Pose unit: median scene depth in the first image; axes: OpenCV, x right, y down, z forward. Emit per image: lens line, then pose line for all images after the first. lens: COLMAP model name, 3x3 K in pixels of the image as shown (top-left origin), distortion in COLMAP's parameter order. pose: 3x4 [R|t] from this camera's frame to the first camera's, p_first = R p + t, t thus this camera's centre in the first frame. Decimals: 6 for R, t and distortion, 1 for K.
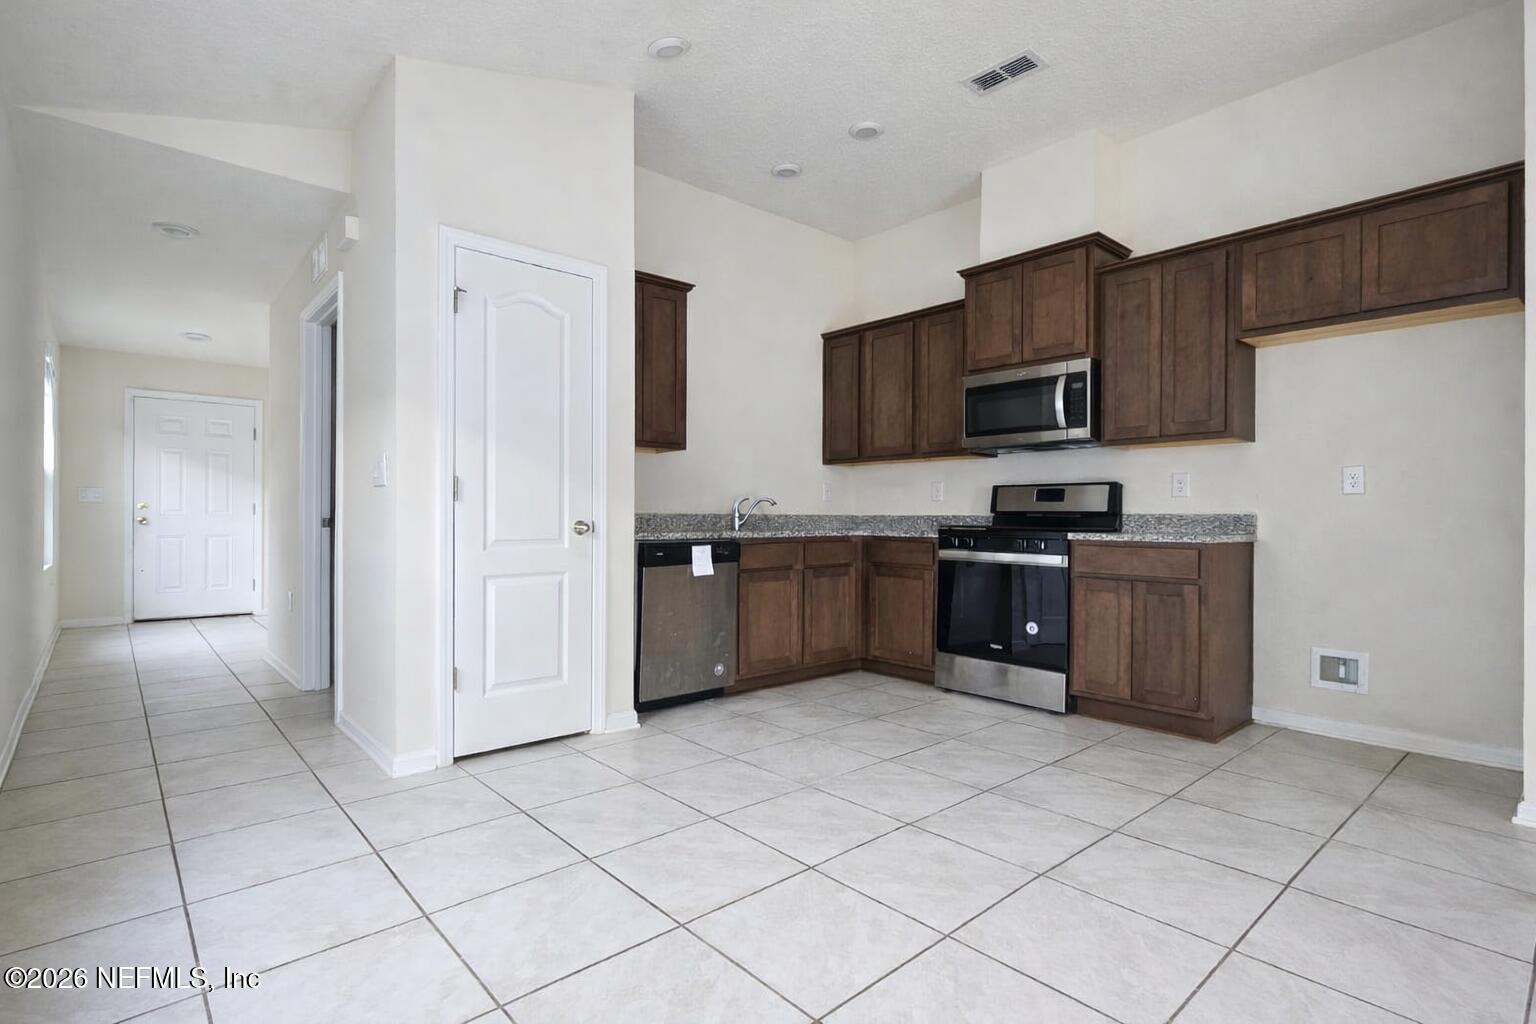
lens RADIAL K [[750.7, 0, 756.4], [0, 750.7, 524.0], [0, 0, 1]] dist [-0.004906, -0.001750]
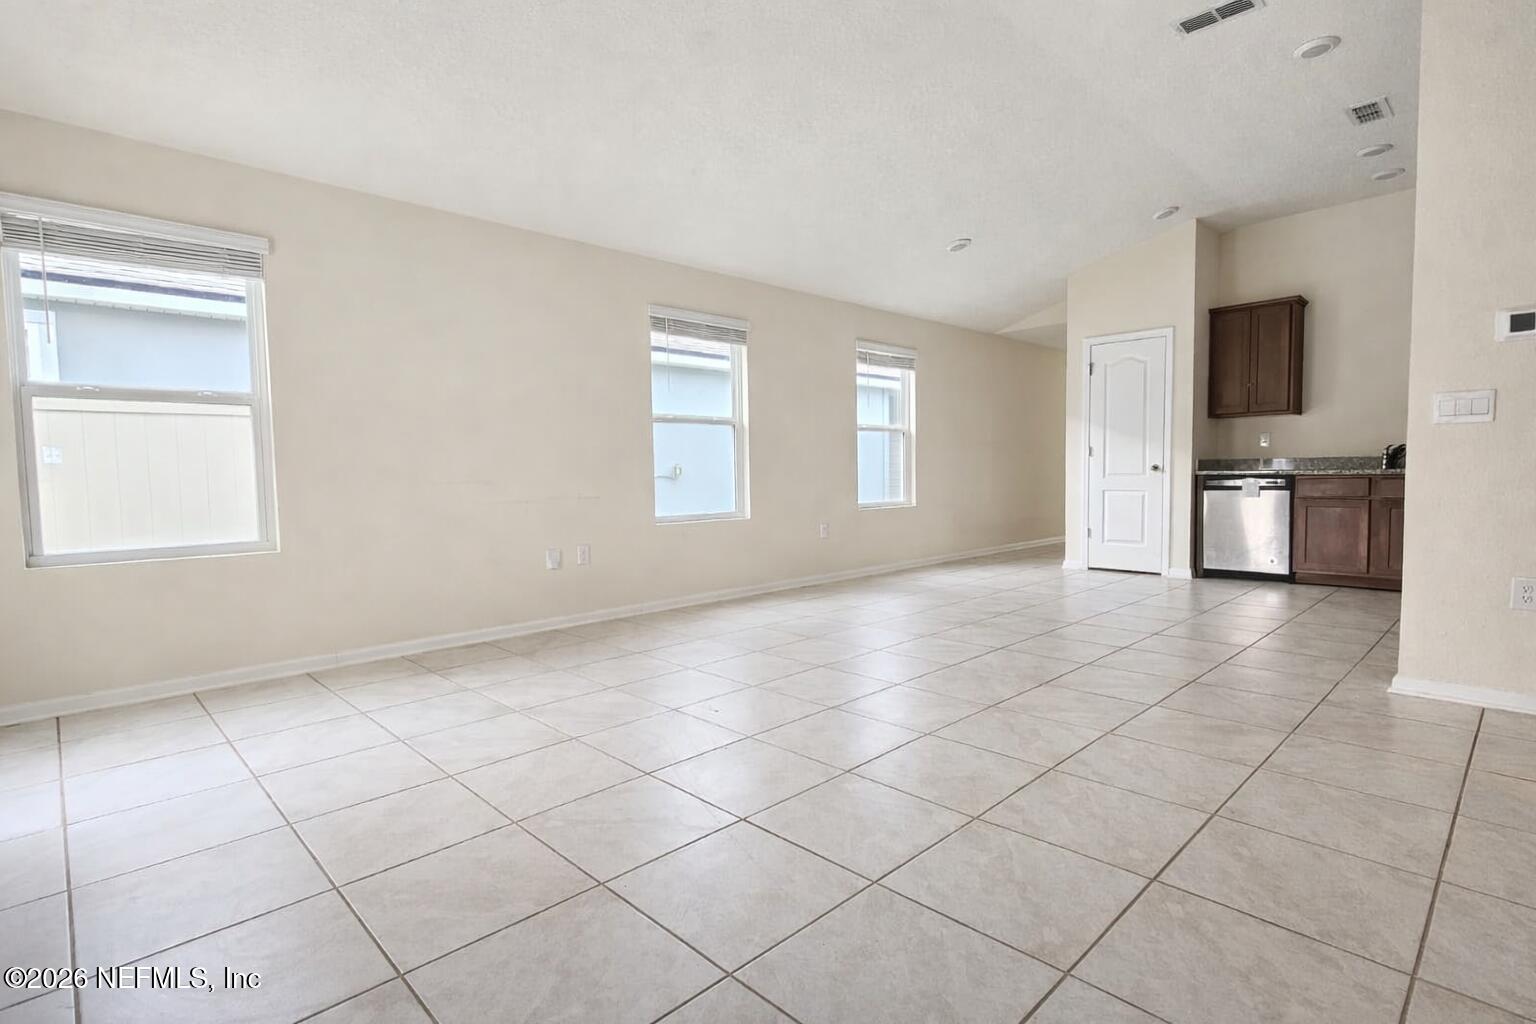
lens RADIAL K [[750.7, 0, 769.4], [0, 750.7, 514.4], [0, 0, 1]] dist [-0.004906, -0.001750]
pose [[0.054266, 0.053169, -0.997110, 1.782250], [0.005060, 0.998554, 0.053521, 0.017288], [0.998514, -0.007950, 0.053919, -0.115697]]
